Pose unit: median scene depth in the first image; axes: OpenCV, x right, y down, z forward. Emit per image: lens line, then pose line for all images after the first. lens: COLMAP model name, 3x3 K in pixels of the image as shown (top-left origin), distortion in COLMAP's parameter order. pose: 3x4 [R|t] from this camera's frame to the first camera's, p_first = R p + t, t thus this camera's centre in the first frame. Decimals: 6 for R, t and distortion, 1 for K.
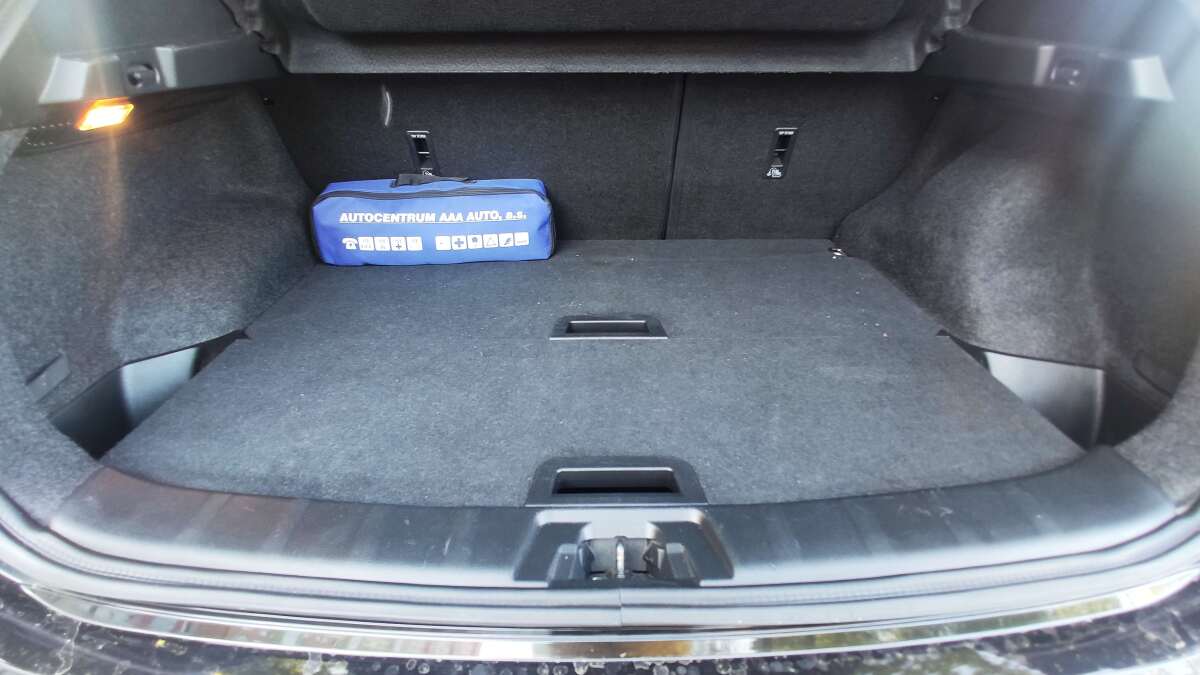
lens RADIAL K [[930.6, 0, 597.8], [0, 930.6, 339.8], [0, 0, 1]] dist [-0.000653, 0.001404]
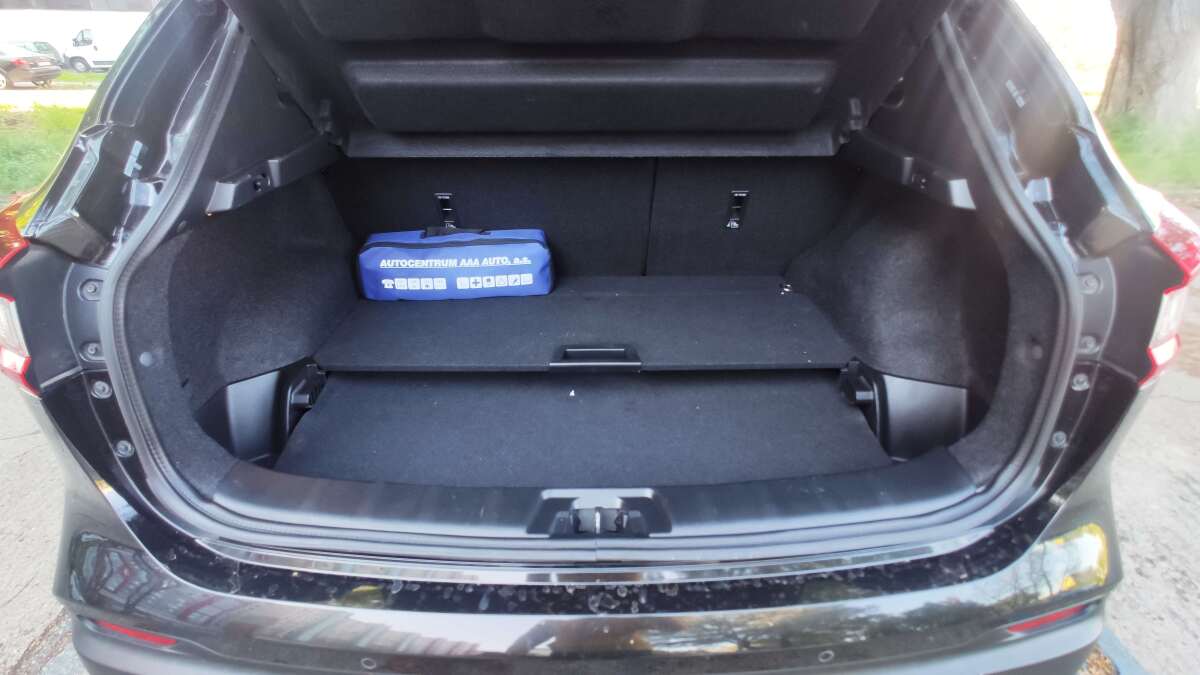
lens RADIAL K [[930.6, 0, 597.8], [0, 930.6, 339.8], [0, 0, 1]] dist [-0.000653, 0.001404]
pose [[0.999998, 0.000297, 0.001926, 0.013197], [-0.000288, 0.999989, -0.004615, -0.029670], [-0.001928, 0.004615, 0.999987, -0.302928]]
